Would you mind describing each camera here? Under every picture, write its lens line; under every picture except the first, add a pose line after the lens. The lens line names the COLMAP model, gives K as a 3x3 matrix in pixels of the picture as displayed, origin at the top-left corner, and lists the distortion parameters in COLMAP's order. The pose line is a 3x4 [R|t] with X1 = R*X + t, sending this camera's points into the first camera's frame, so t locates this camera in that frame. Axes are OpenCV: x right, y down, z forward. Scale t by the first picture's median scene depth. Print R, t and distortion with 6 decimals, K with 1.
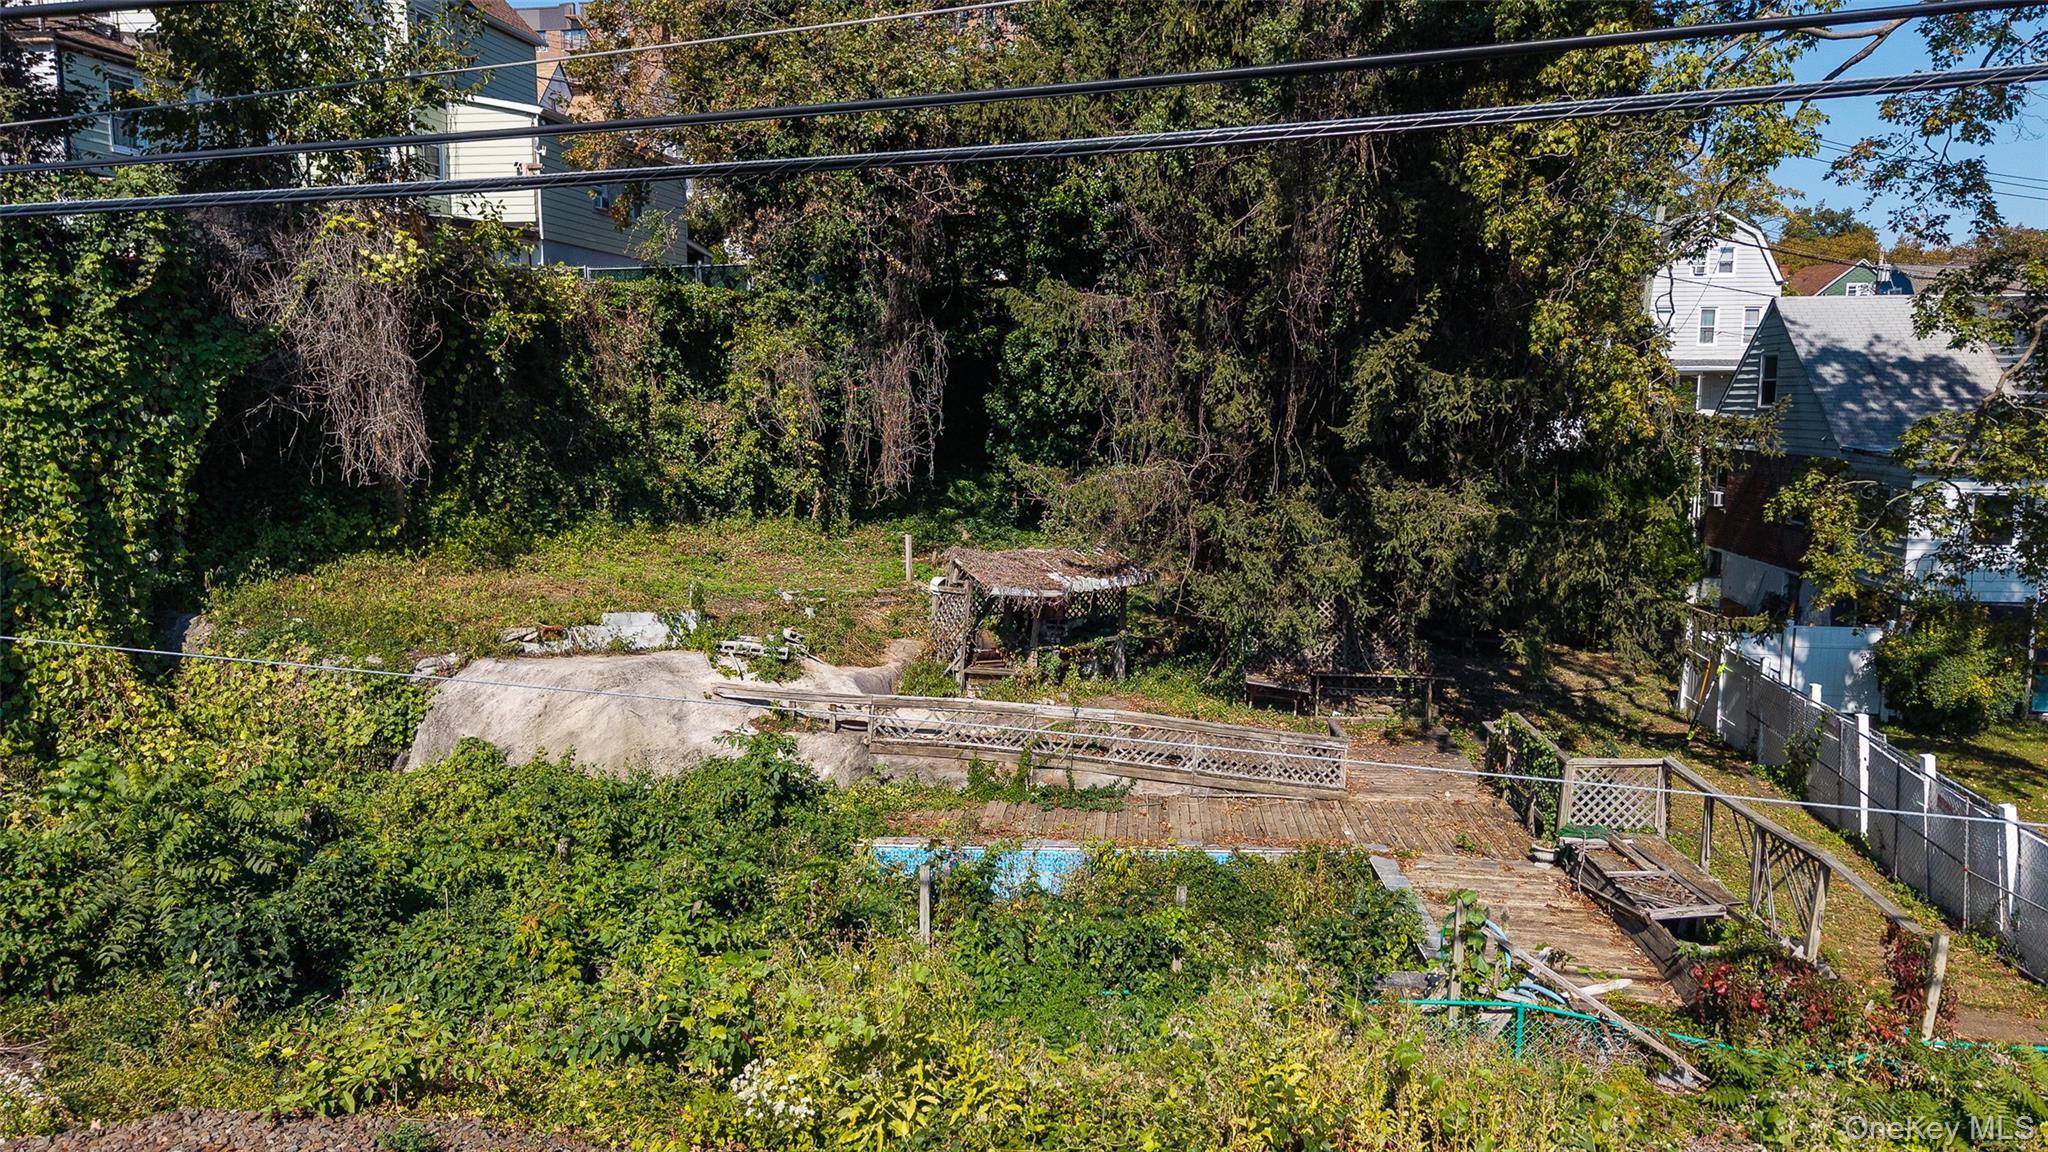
lens RADIAL K [[1327.9, 0, 1014.1], [0, 1327.9, 579.9], [0, 0, 1]] dist [0.060412, -0.059576]
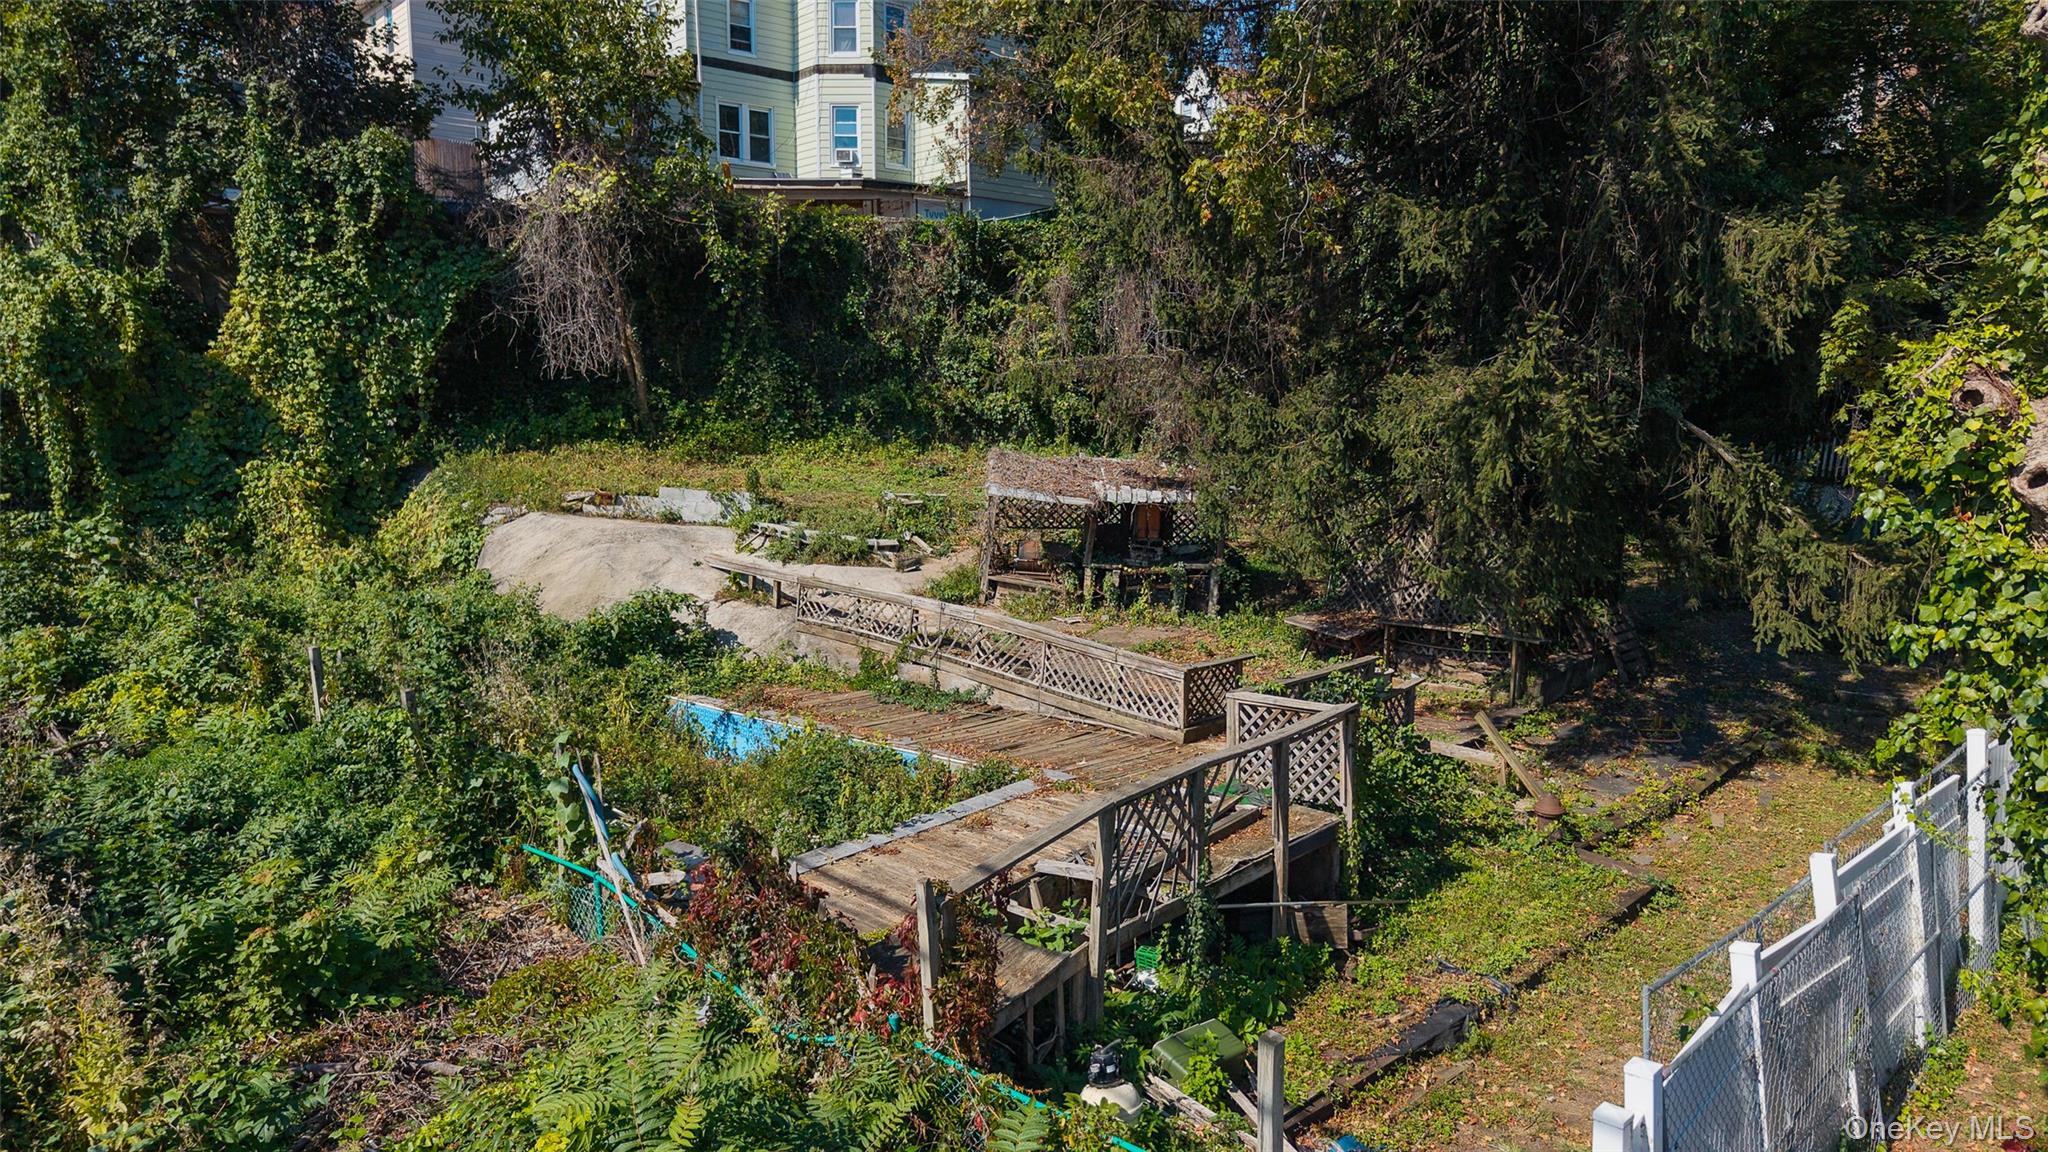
lens RADIAL K [[1329.4, 0, 1034.2], [0, 1329.4, 572.8], [0, 0, 1]] dist [0.008266, -0.021711]
pose [[0.800208, 0.073146, -0.595245, 0.605246], [-0.081937, 0.996561, 0.012311, 0.056507], [0.594099, 0.038921, 0.803450, 0.282381]]
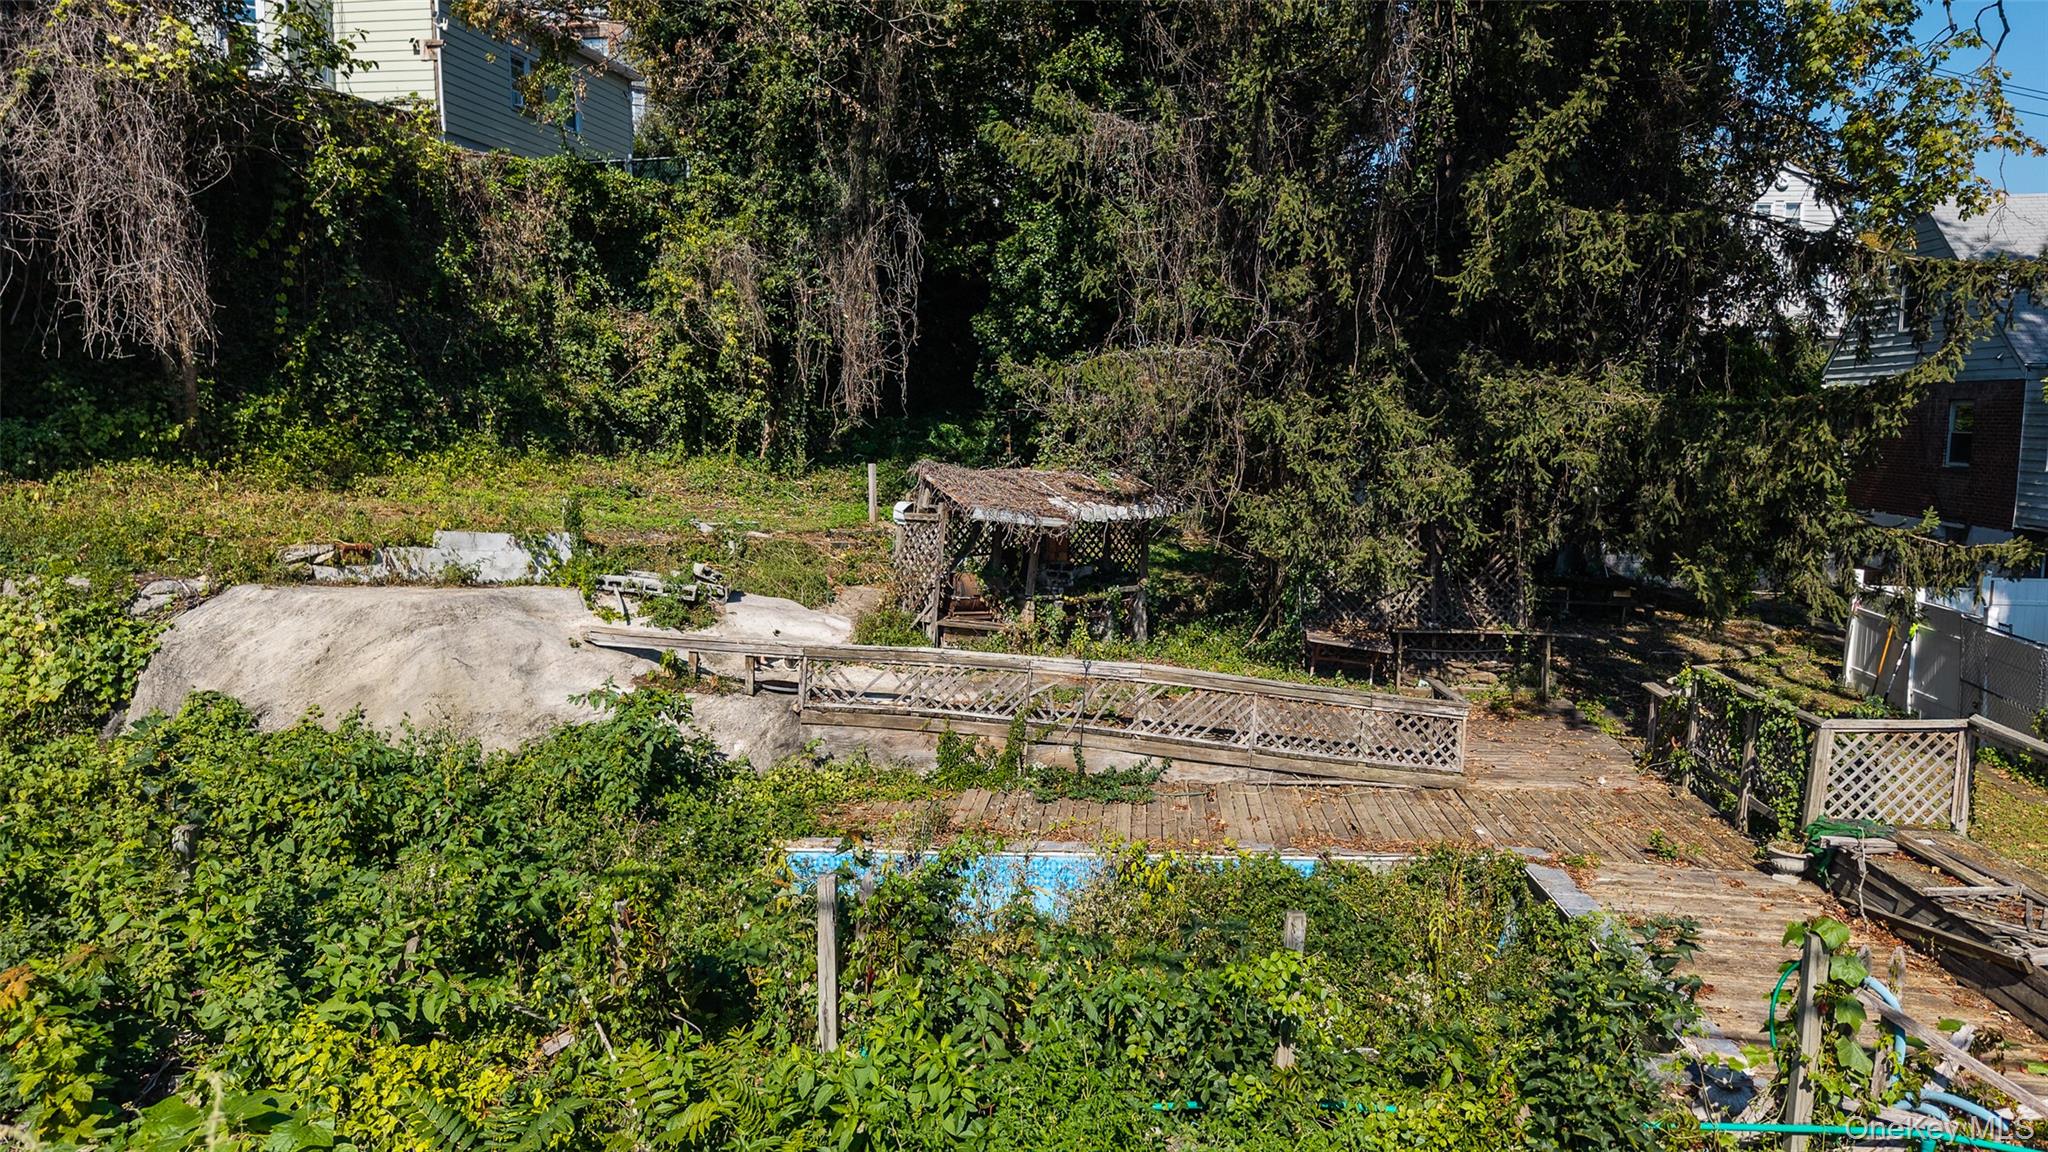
lens RADIAL K [[1351.4, 0, 1016.4], [0, 1351.4, 578.1], [0, 0, 1]] dist [0.022135, -0.000544]
pose [[0.999995, 0.001534, 0.002931, 0.005756], [-0.001499, 0.999930, -0.011733, 0.057484], [-0.002949, 0.011729, 0.999927, 0.256379]]
